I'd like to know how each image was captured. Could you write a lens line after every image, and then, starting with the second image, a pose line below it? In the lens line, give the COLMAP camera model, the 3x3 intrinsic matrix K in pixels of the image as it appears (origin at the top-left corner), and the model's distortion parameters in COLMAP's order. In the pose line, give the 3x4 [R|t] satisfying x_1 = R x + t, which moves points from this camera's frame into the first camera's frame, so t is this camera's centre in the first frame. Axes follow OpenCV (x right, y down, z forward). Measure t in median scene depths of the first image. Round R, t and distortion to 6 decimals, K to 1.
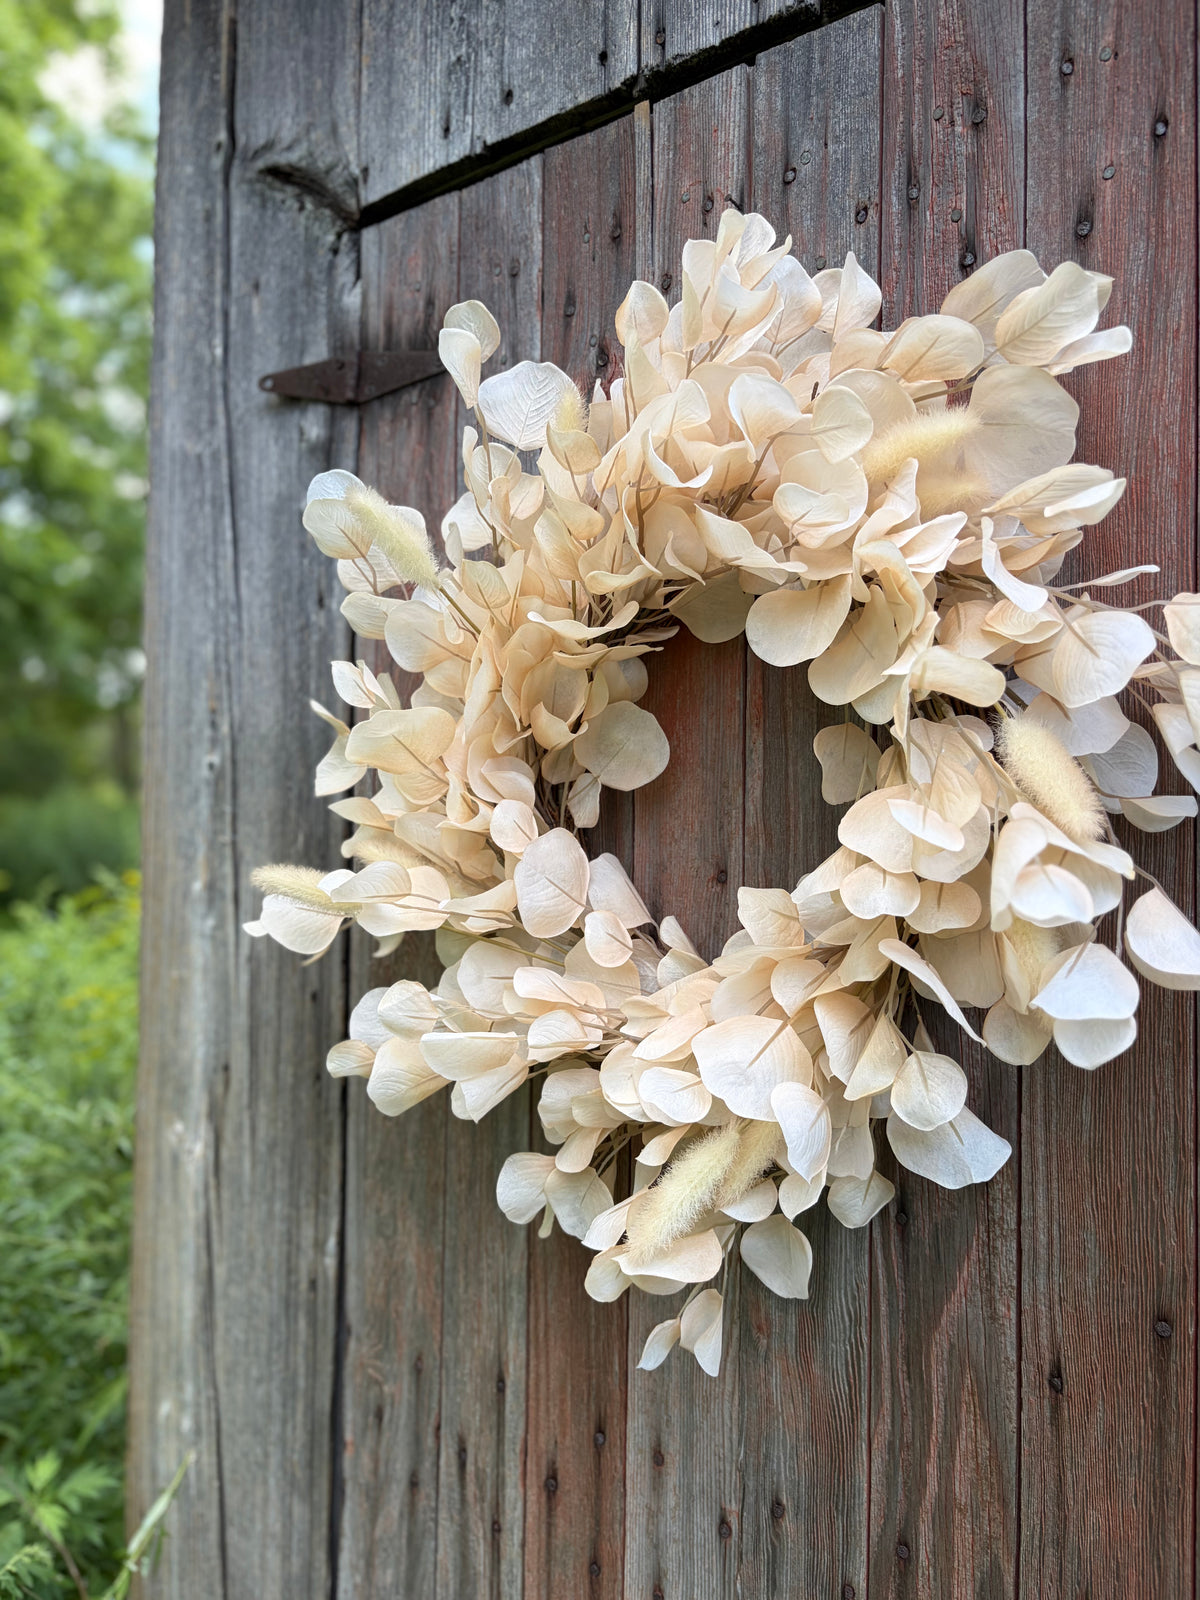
lens RADIAL K [[1197.9, 0, 628.0], [0, 1197.9, 802.9], [0, 0, 1]] dist [0.046302, -0.056165]
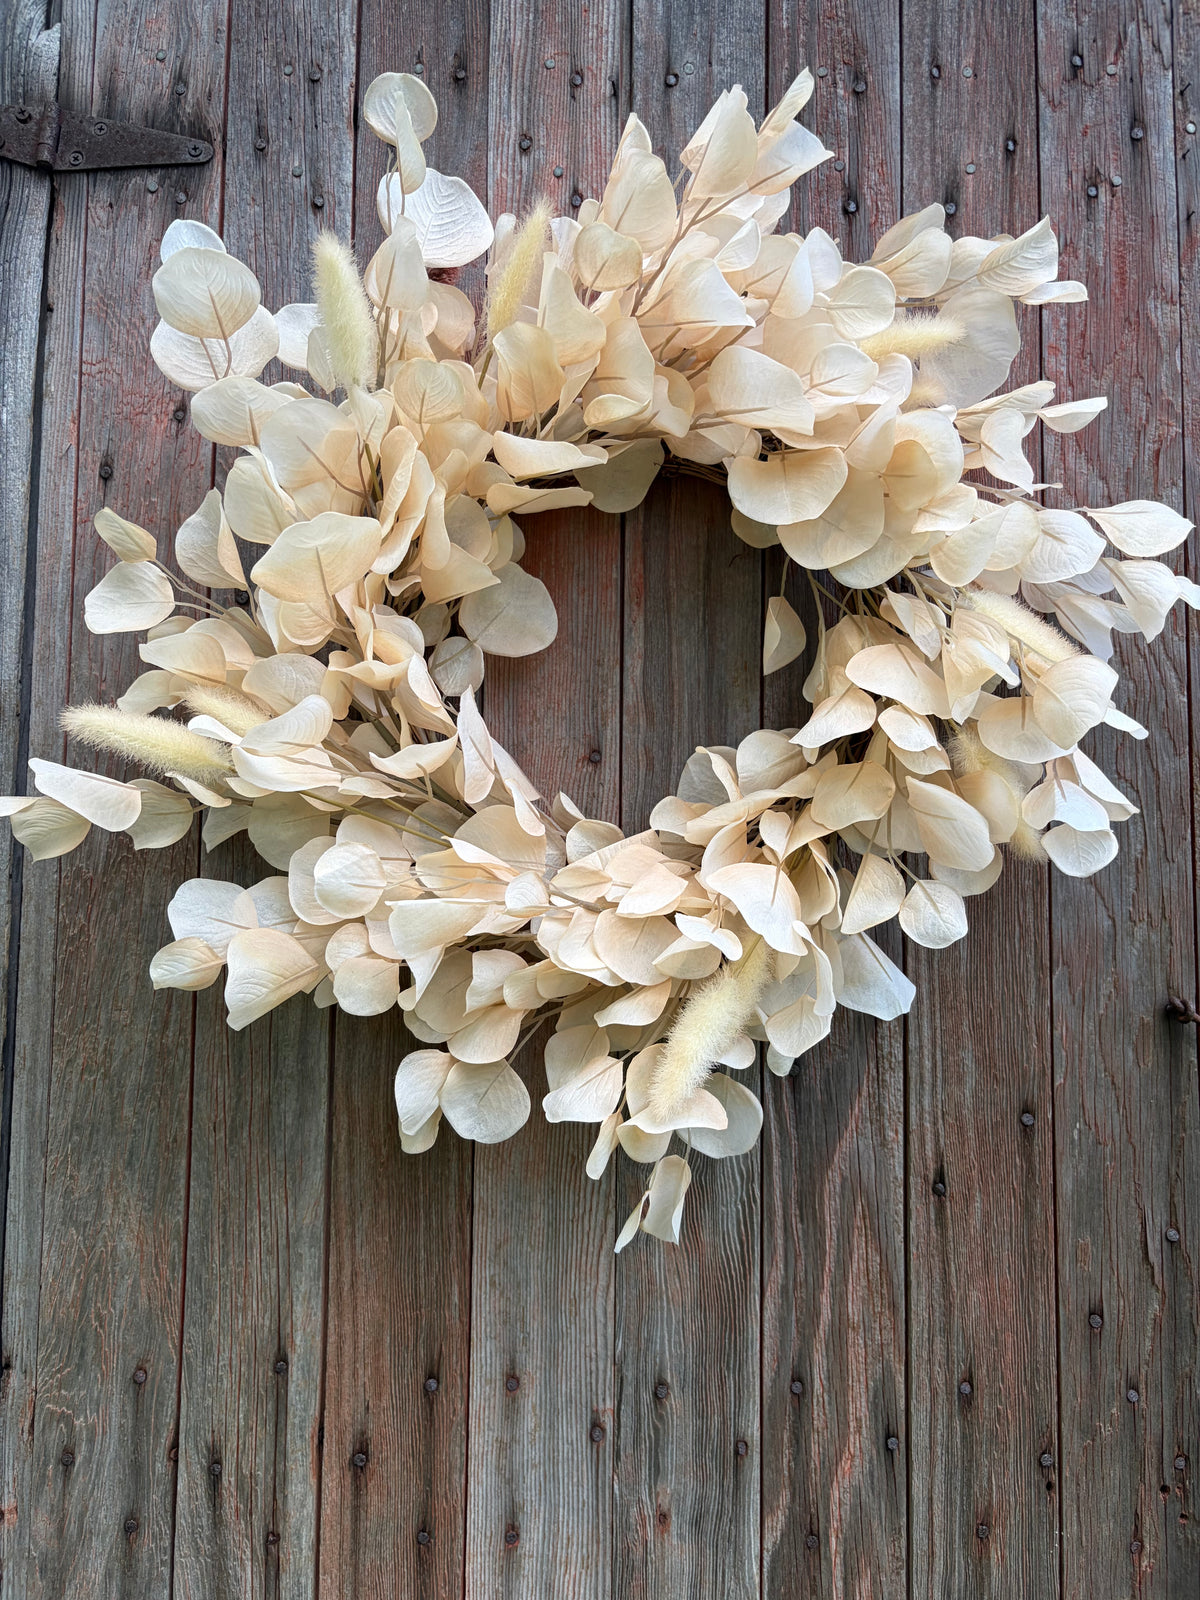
lens RADIAL K [[1218.7, 0, 600.6], [0, 1218.7, 807.0], [0, 0, 1]] dist [0.029221, -0.039017]
pose [[0.818421, 0.040862, 0.573164, -0.484779], [-0.019306, 0.998861, -0.043643, 0.146673], [-0.574295, 0.024652, 0.818277, 0.190966]]
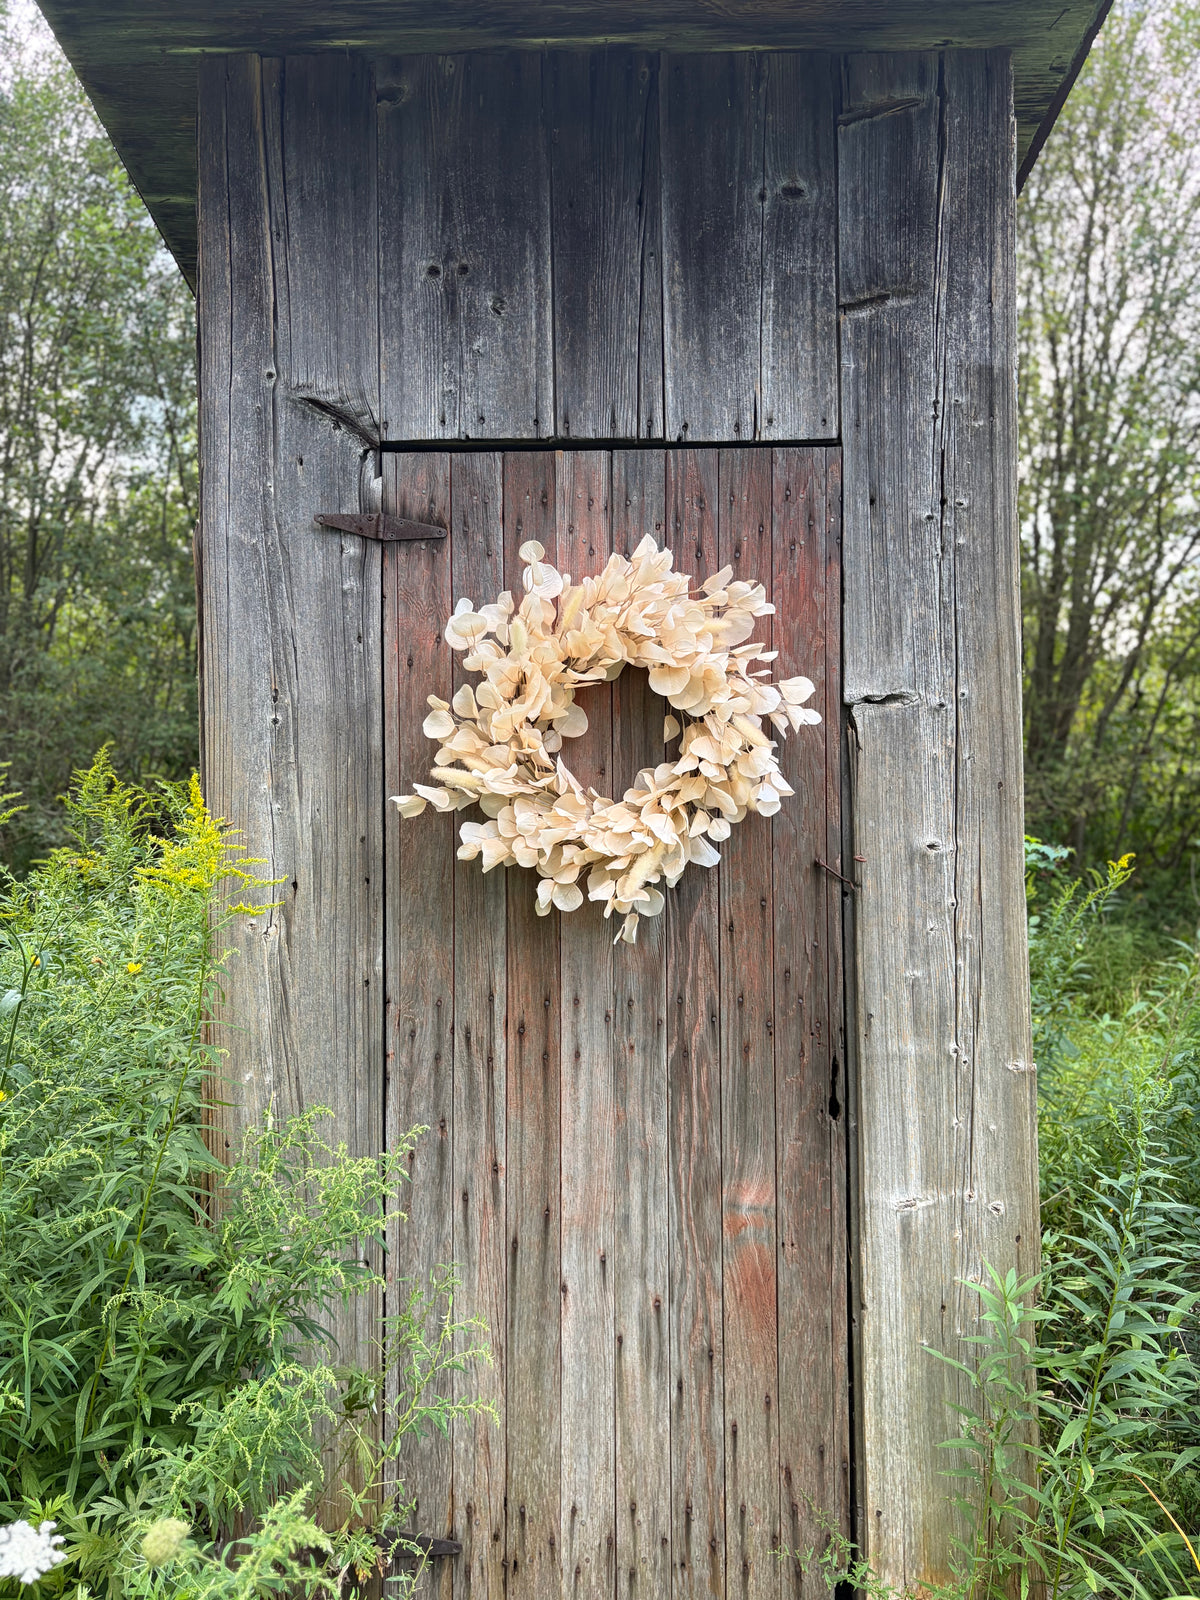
lens RADIAL K [[1241.3, 0, 599.9], [0, 1241.3, 797.8], [0, 0, 1]] dist [0.096119, -0.236893]
pose [[0.811391, -0.013221, 0.584354, -1.483585], [-0.002789, 0.999645, 0.026490, 0.047821], [-0.584497, -0.023124, 0.811067, -1.154252]]
